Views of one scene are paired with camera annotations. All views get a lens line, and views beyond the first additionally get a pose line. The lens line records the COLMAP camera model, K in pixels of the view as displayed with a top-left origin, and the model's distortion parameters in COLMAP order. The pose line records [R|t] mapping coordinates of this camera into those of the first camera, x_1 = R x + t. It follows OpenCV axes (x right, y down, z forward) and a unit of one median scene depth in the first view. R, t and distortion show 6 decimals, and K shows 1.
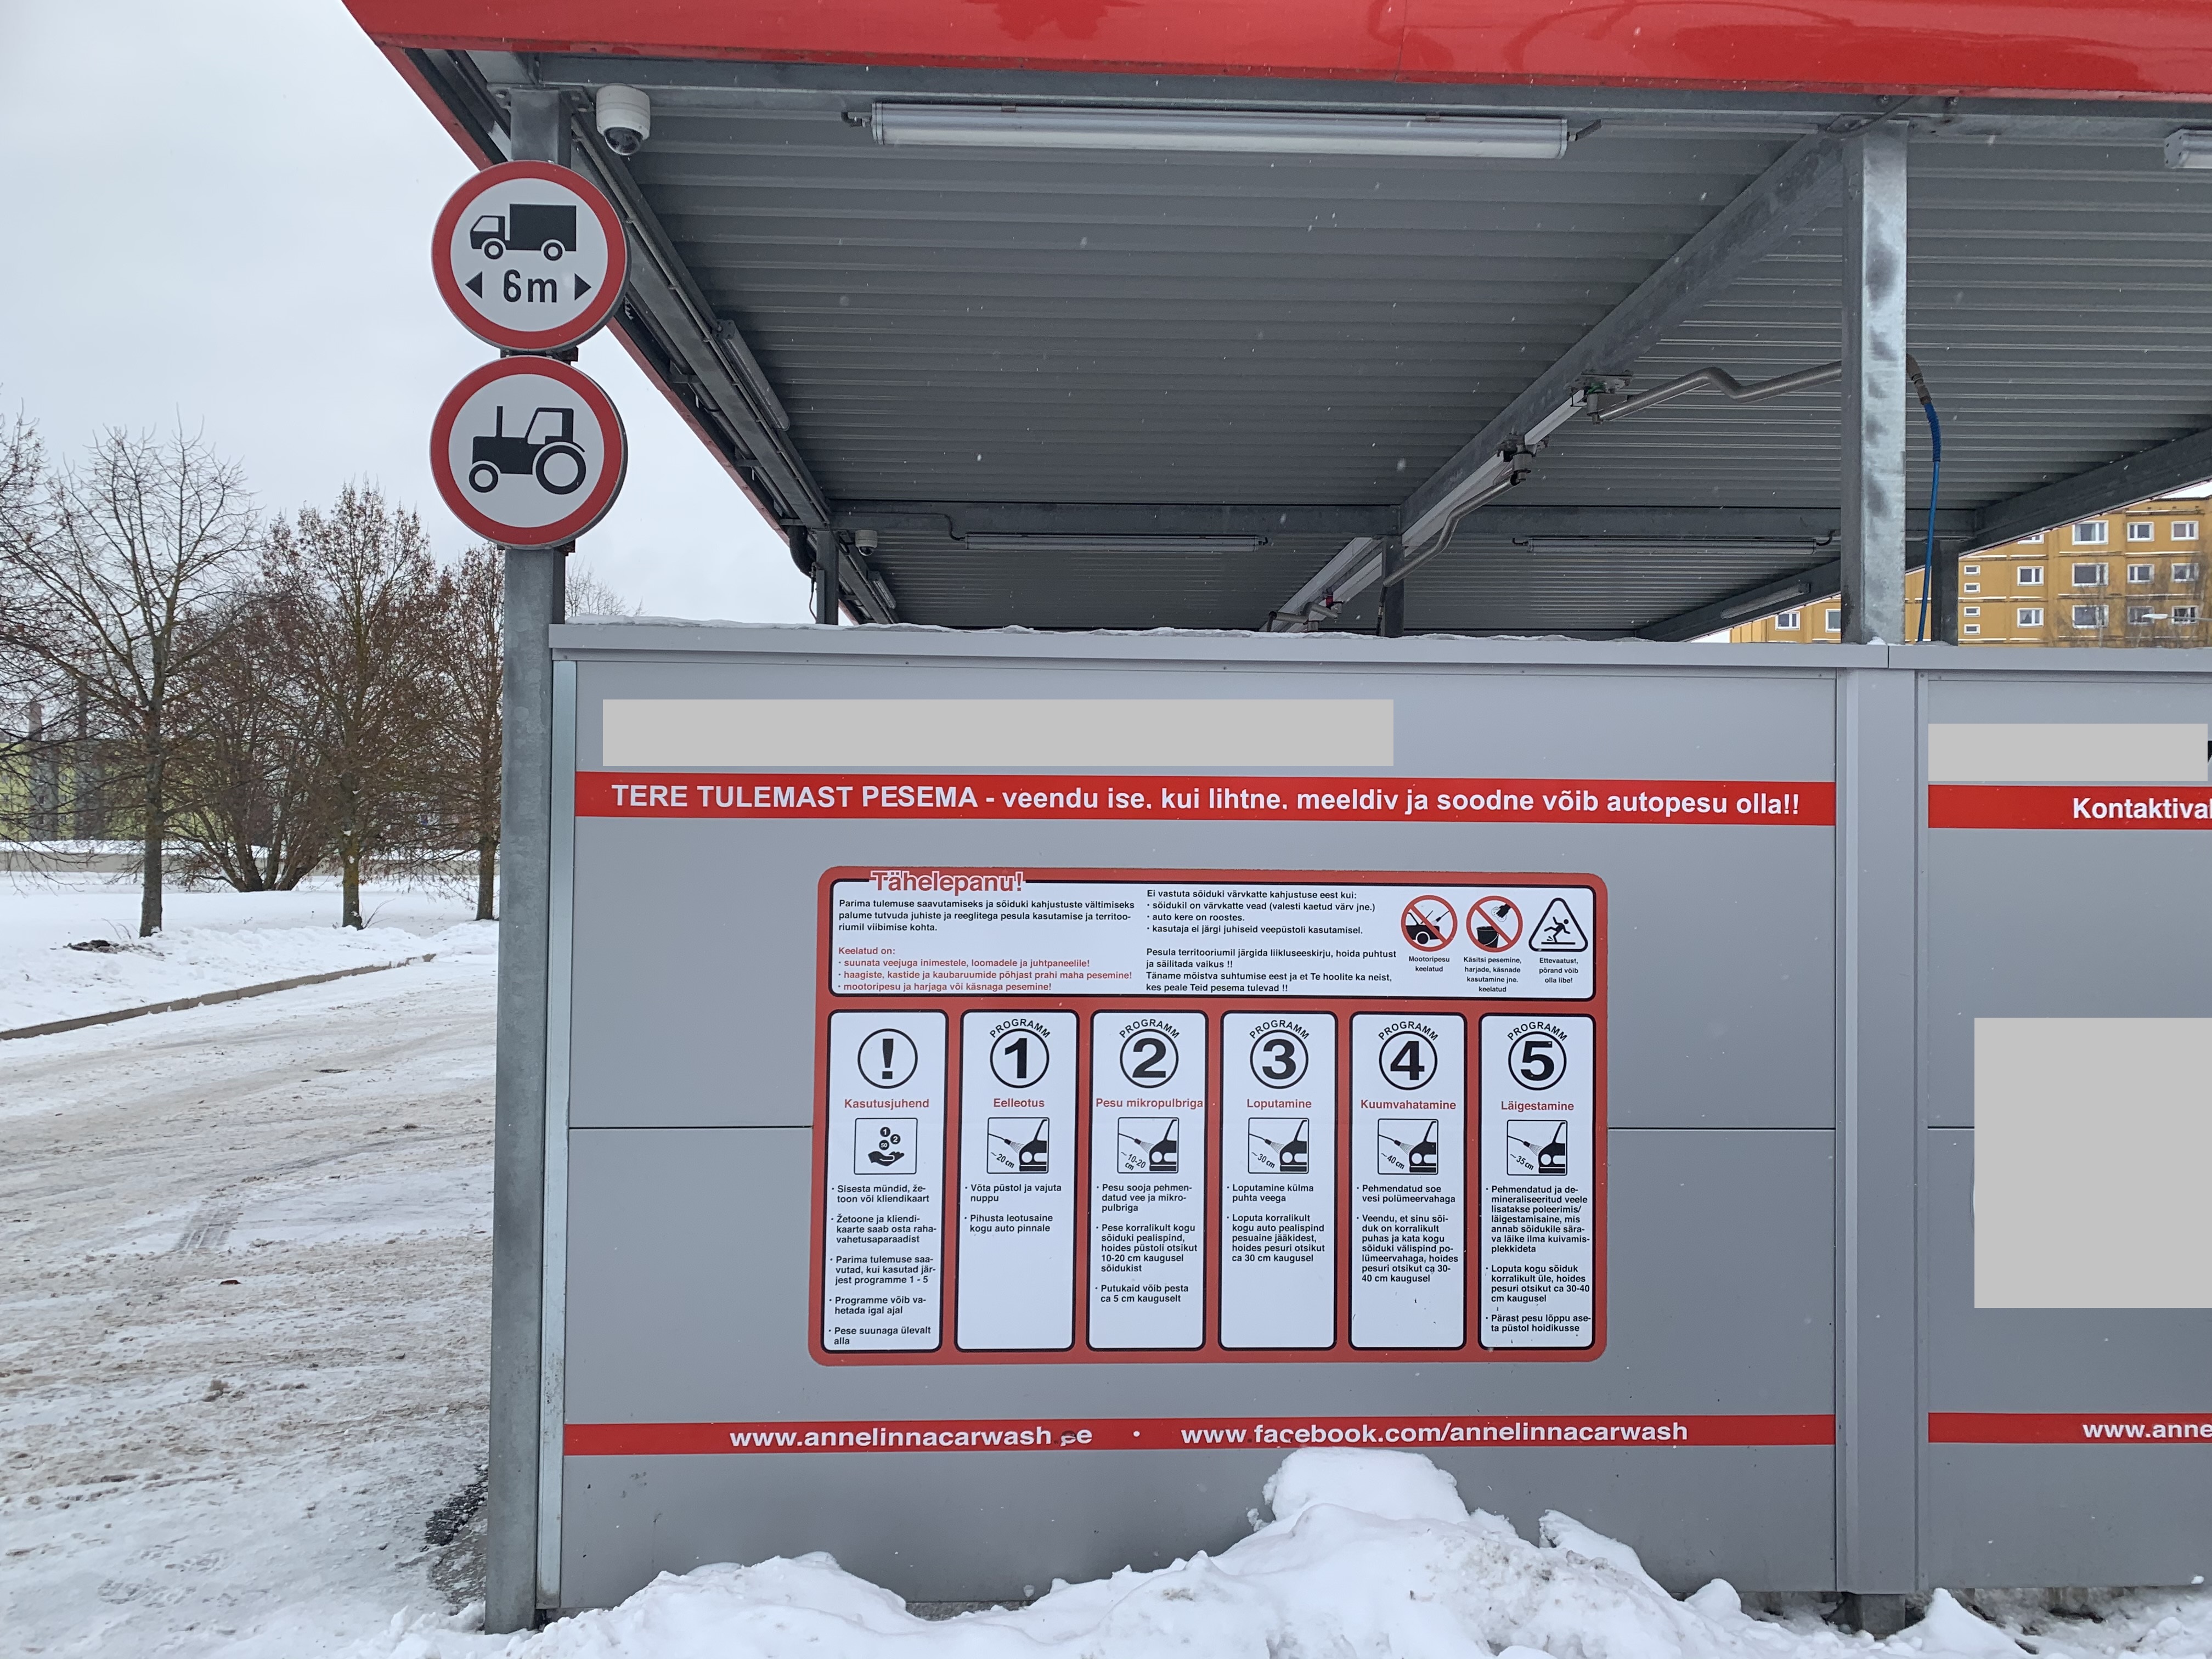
lens RADIAL K [[1696.1, 0, 1116.2], [0, 1696.1, 819.5], [0, 0, 1]] dist [0.010581, 0.010563]
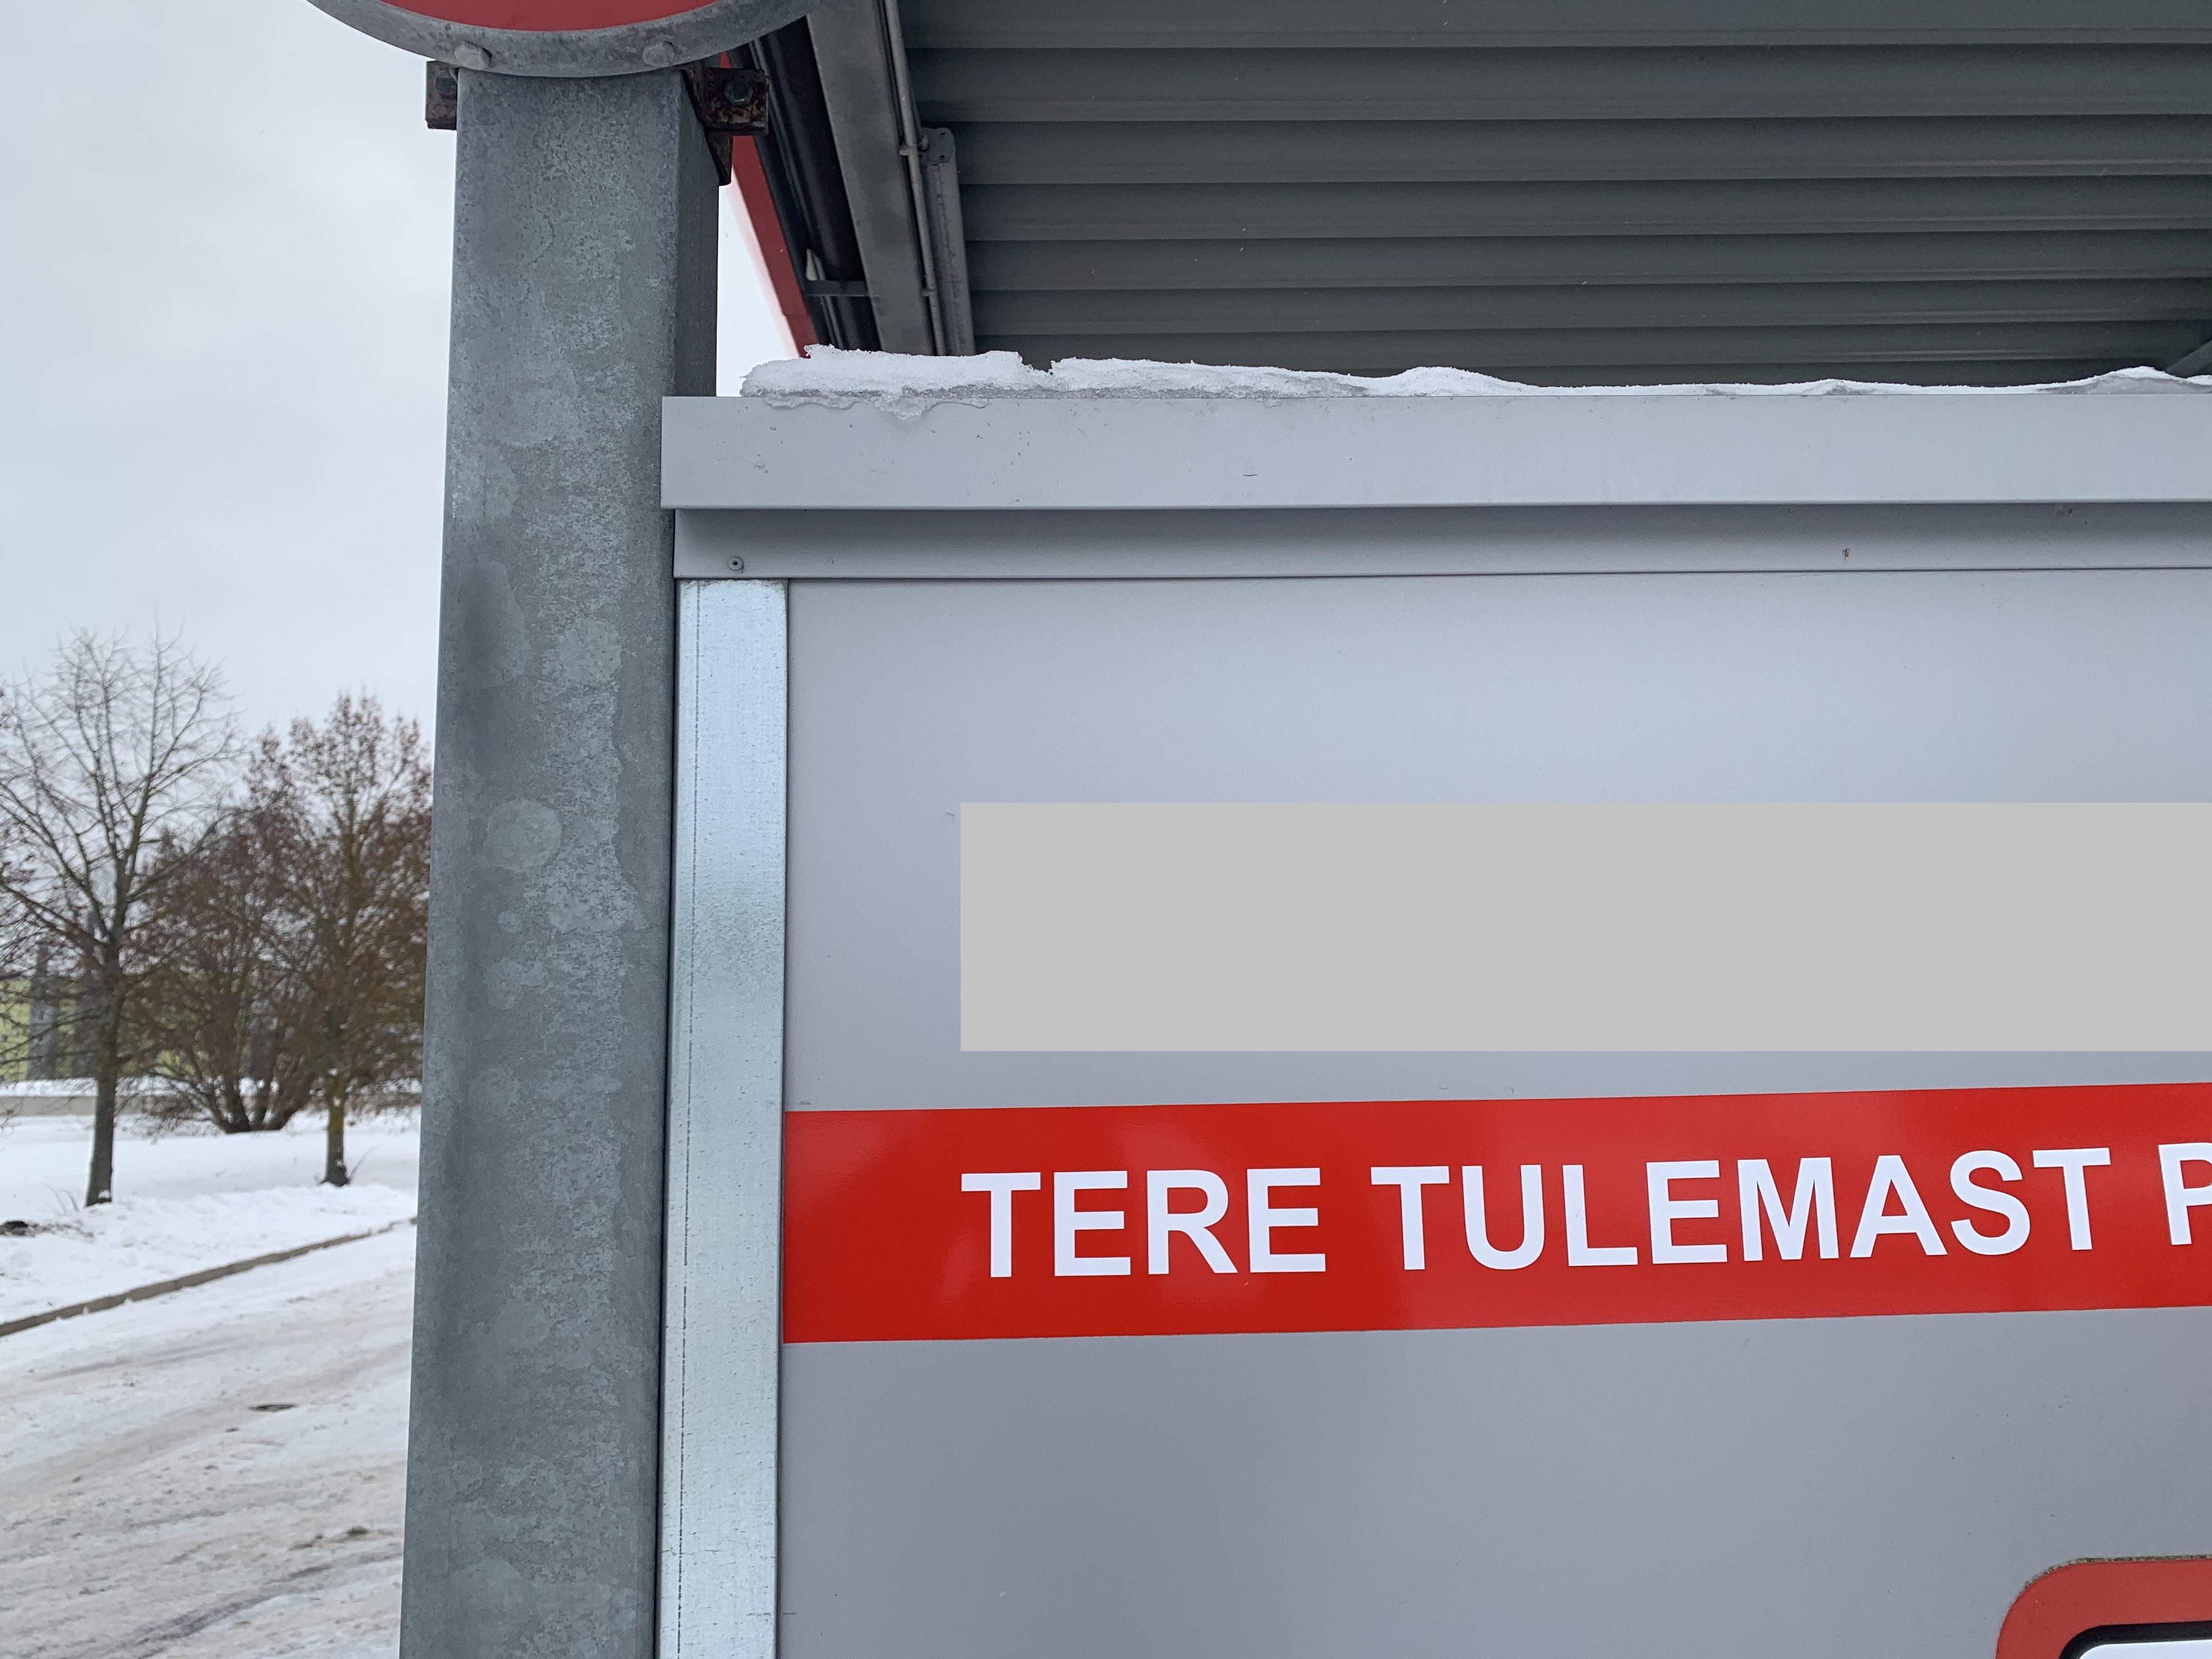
lens RADIAL K [[1696.1, 0, 1092.8], [0, 1696.1, 830.6], [0, 0, 1]] dist [0.010581, 0.010563]
pose [[0.999509, -0.028150, -0.013758, -0.046727], [0.026382, 0.993004, -0.115098, -0.006323], [0.016902, 0.114679, 0.993259, 0.133743]]
